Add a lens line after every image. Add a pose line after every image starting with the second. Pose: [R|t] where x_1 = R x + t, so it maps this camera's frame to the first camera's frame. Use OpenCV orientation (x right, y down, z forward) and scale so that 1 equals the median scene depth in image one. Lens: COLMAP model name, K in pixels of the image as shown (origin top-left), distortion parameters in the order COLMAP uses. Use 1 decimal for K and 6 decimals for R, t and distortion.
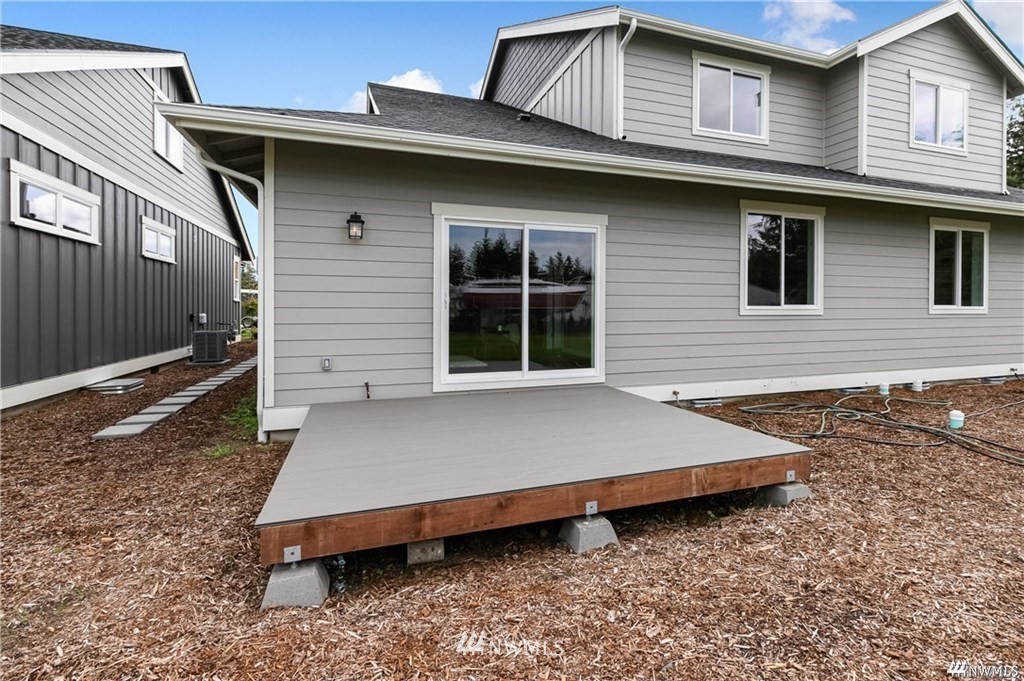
lens RADIAL K [[465.6, 0, 514.6], [0, 465.6, 313.2], [0, 0, 1]] dist [0.005137, 0.000014]
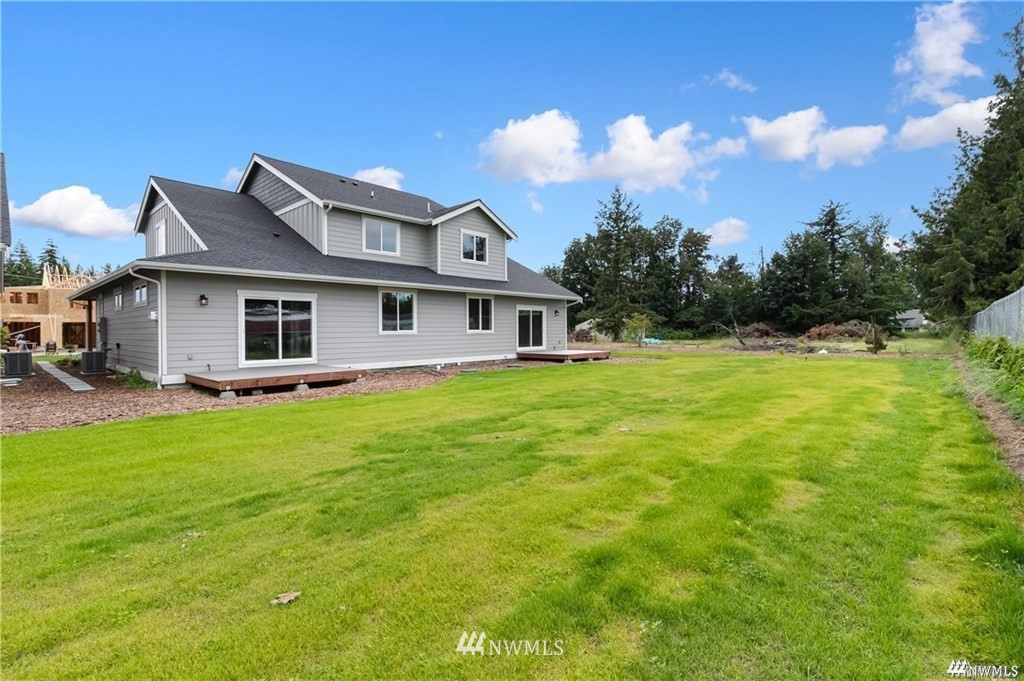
lens RADIAL K [[465.6, 0, 509.3], [0, 465.6, 337.0], [0, 0, 1]] dist [0.005137, 0.000014]
pose [[0.873393, -0.011421, 0.486882, -0.093290], [0.008029, 0.999927, 0.009052, -0.000476], [-0.486950, -0.003997, 0.873421, -1.372207]]
